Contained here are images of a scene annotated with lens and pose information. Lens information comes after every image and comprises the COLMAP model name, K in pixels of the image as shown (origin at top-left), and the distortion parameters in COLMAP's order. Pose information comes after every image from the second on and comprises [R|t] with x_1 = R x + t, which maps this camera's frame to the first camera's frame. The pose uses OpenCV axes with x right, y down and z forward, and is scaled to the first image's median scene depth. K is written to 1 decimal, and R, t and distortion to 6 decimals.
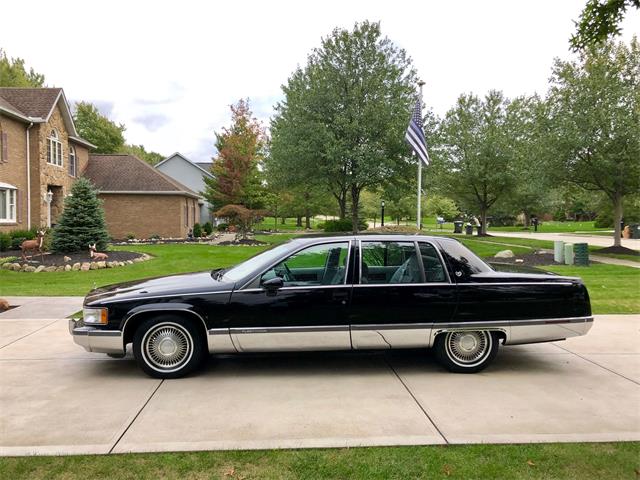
lens RADIAL K [[531.7, 0, 319.8], [0, 531.7, 224.7], [0, 0, 1]] dist [-0.006735, -0.001937]
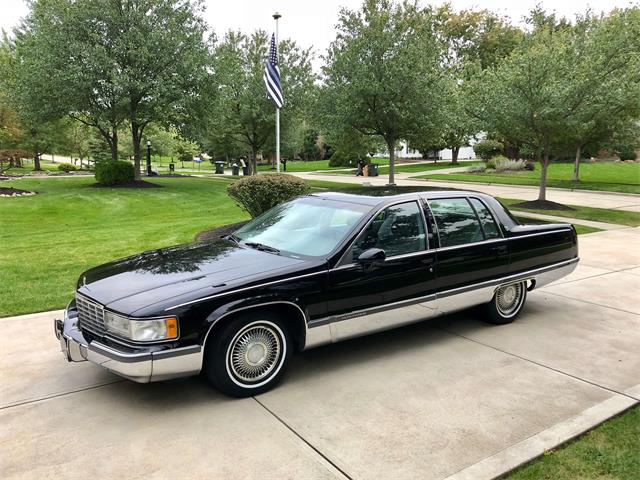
lens RADIAL K [[522.8, 0, 316.7], [0, 522.8, 235.9], [0, 0, 1]] dist [0.008698, 0.002590]
pose [[0.865272, -0.074769, 0.495696, -0.556838], [0.005255, 0.990113, 0.140172, -0.035486], [-0.501276, -0.118682, 0.857110, 0.342942]]
